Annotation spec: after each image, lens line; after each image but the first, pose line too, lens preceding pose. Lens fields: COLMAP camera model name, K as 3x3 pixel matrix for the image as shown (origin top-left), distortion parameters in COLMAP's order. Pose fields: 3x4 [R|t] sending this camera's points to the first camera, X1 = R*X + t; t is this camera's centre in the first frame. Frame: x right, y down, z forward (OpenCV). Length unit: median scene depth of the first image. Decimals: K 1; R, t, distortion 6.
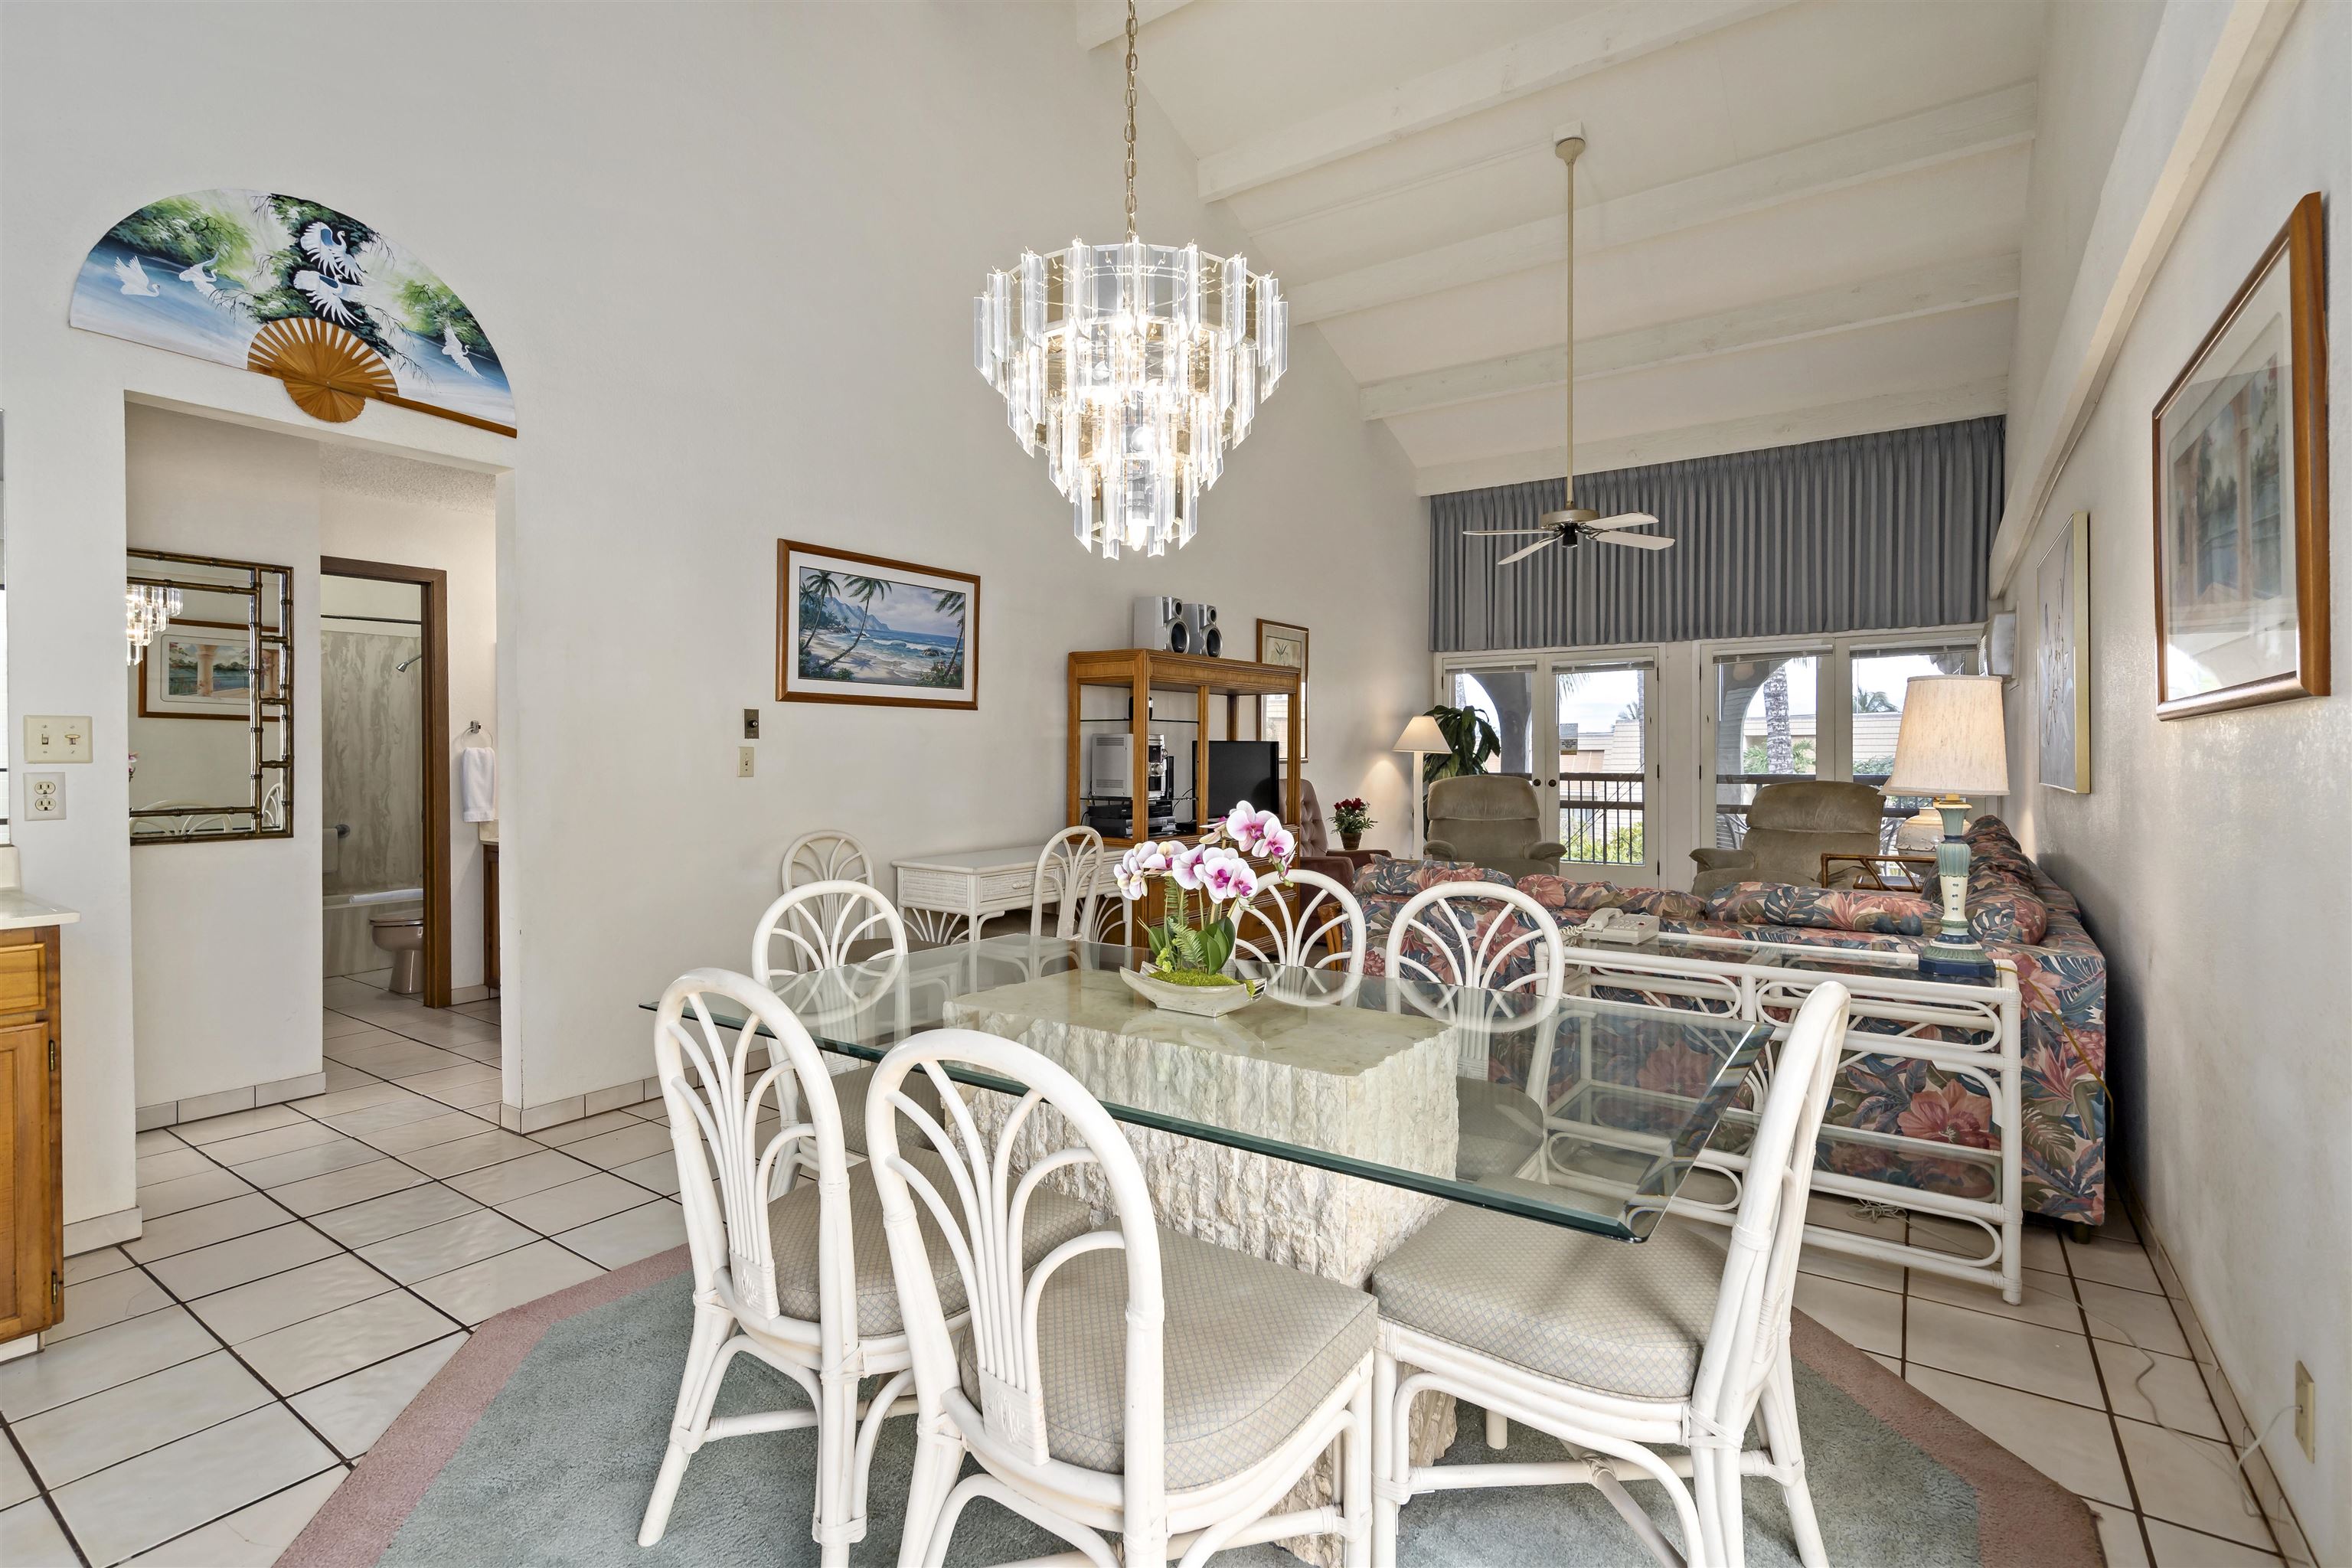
lens RADIAL K [[1093.0, 0, 1163.4], [0, 1093.0, 766.2], [0, 0, 1]] dist [-0.007584, 0.002215]
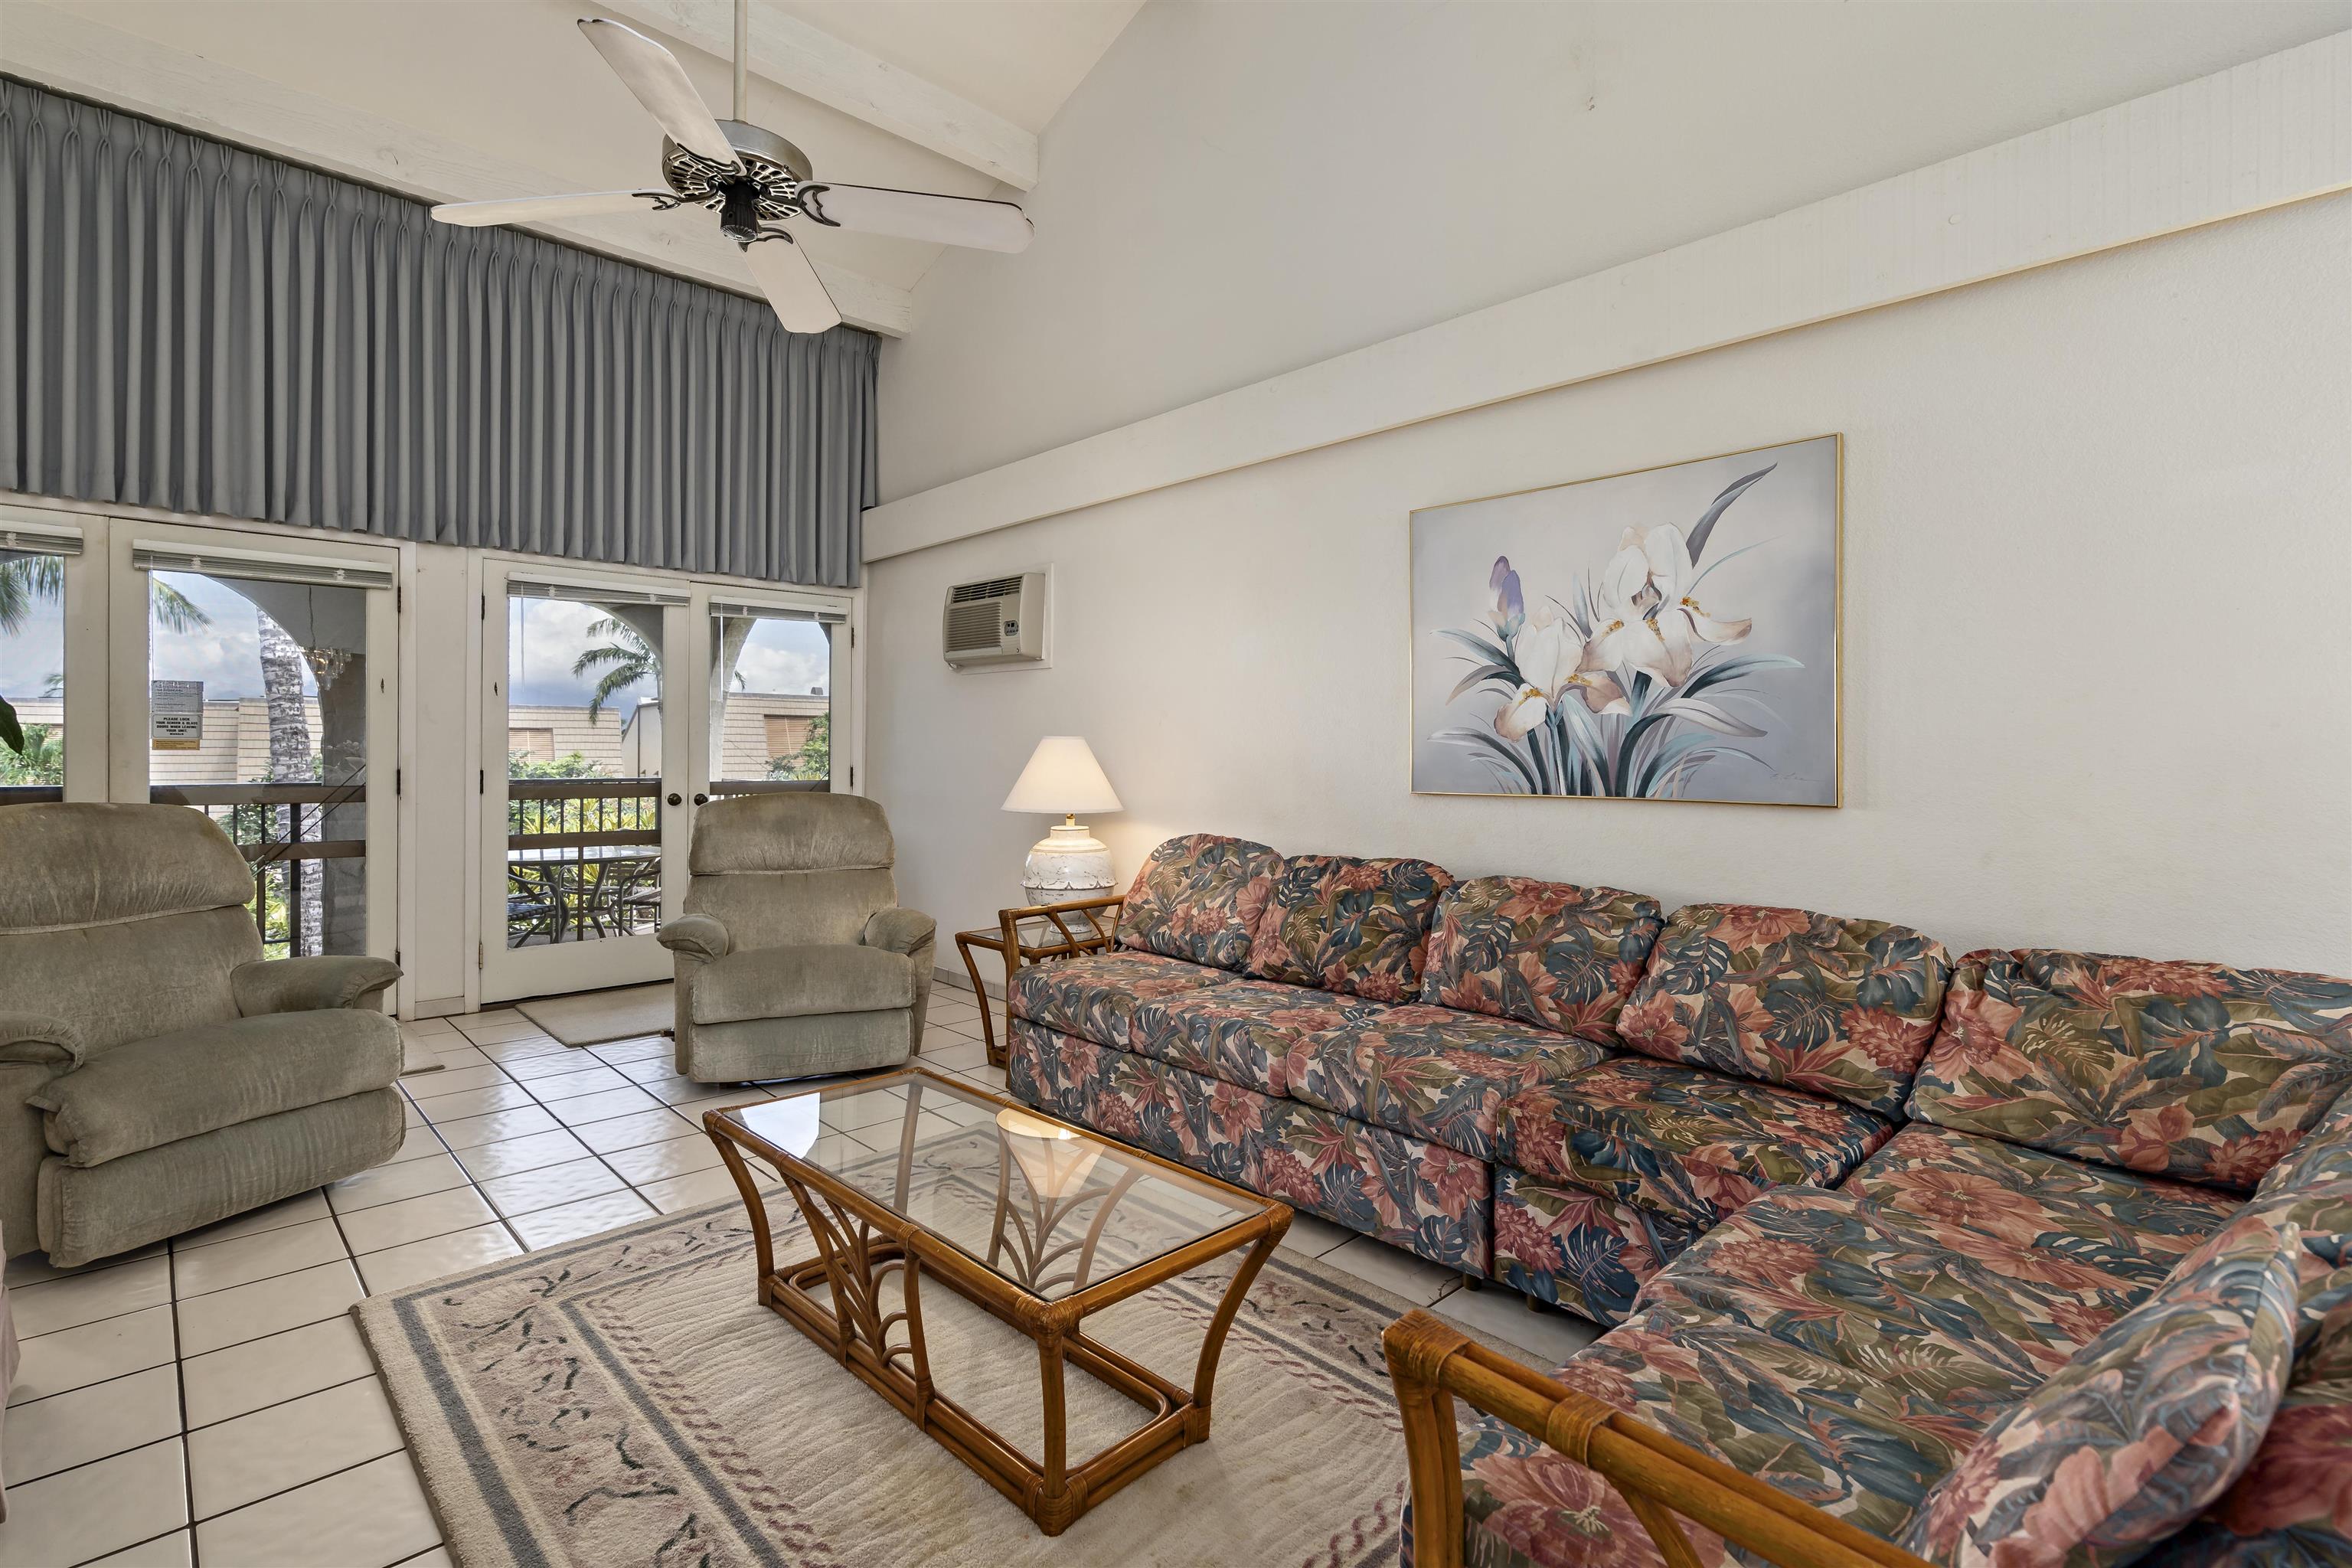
lens RADIAL K [[1093.0, 0, 1181.8], [0, 1093.0, 760.5], [0, 0, 1]] dist [-0.007584, 0.002215]
pose [[0.206679, -0.002250, 0.978406, 0.018173], [0.007155, 0.999974, 0.000788, -0.007158], [-0.978383, 0.006838, 0.206690, 1.054748]]
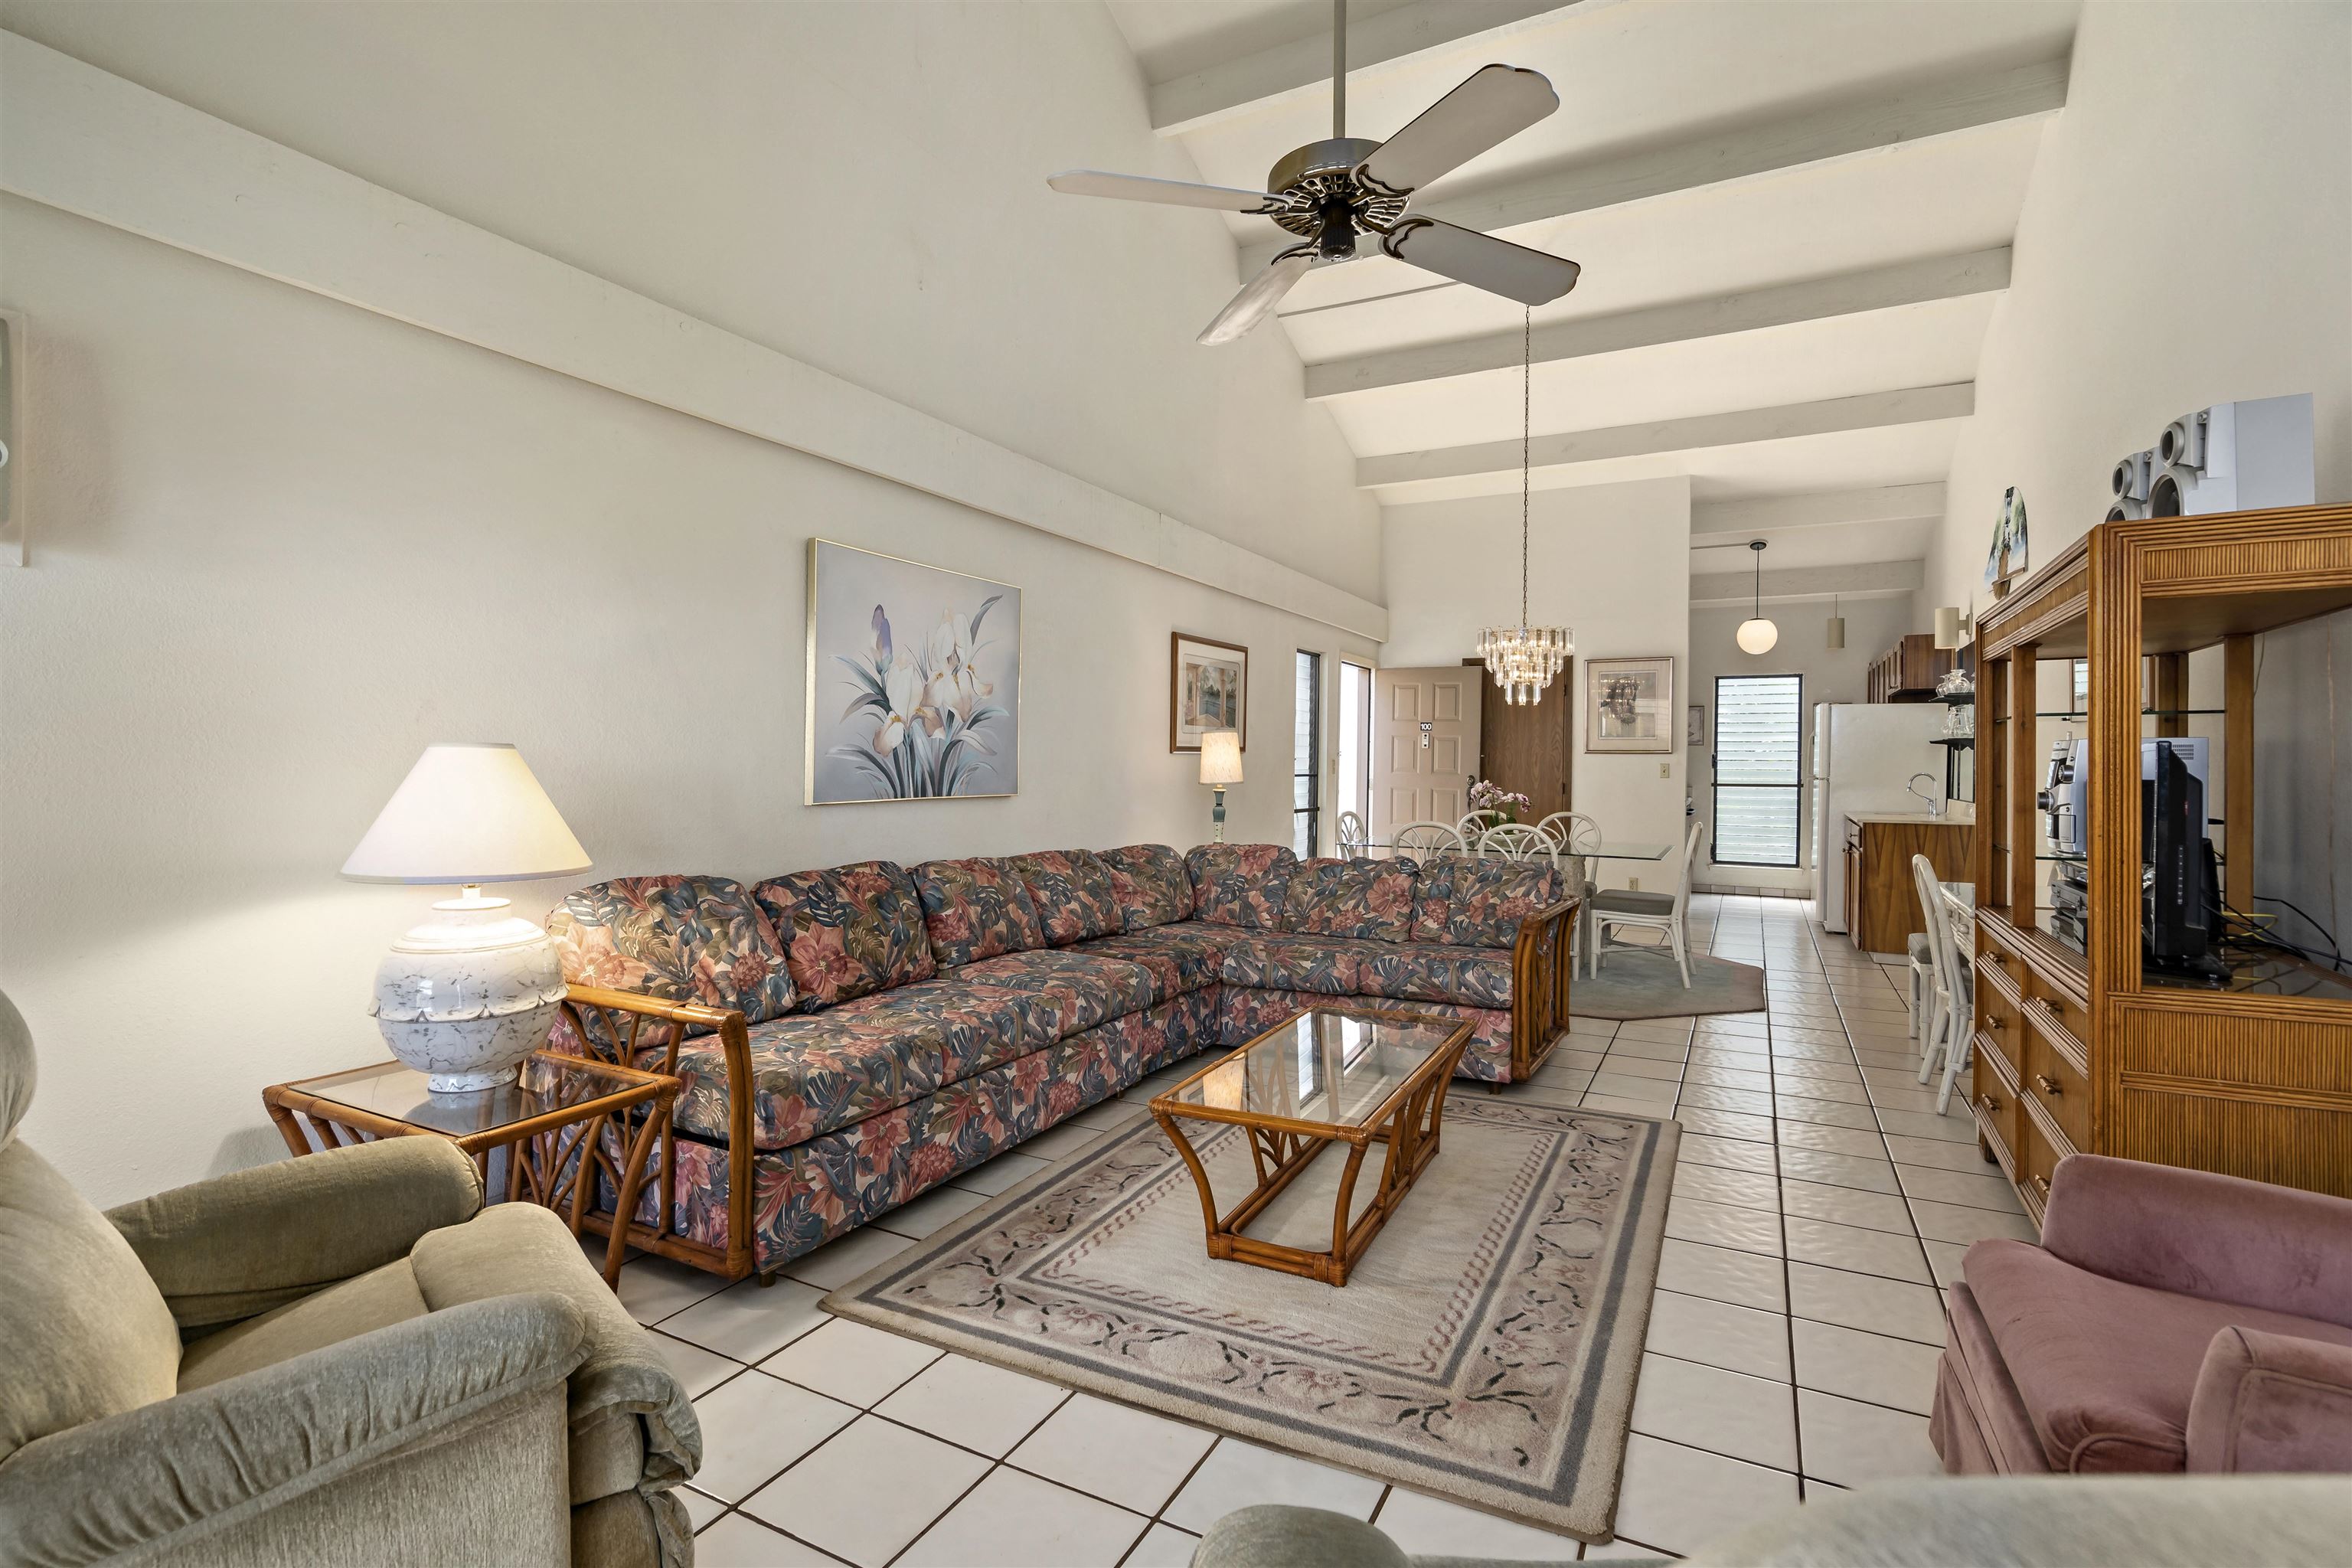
lens RADIAL K [[1093.0, 0, 1164.0], [0, 1093.0, 772.9], [0, 0, 1]] dist [-0.007584, 0.002215]
pose [[-0.994691, -0.003315, -0.102854, 0.650208], [-0.005900, 0.999674, 0.024837, -0.028465], [0.102738, 0.025312, -0.994386, 1.924821]]
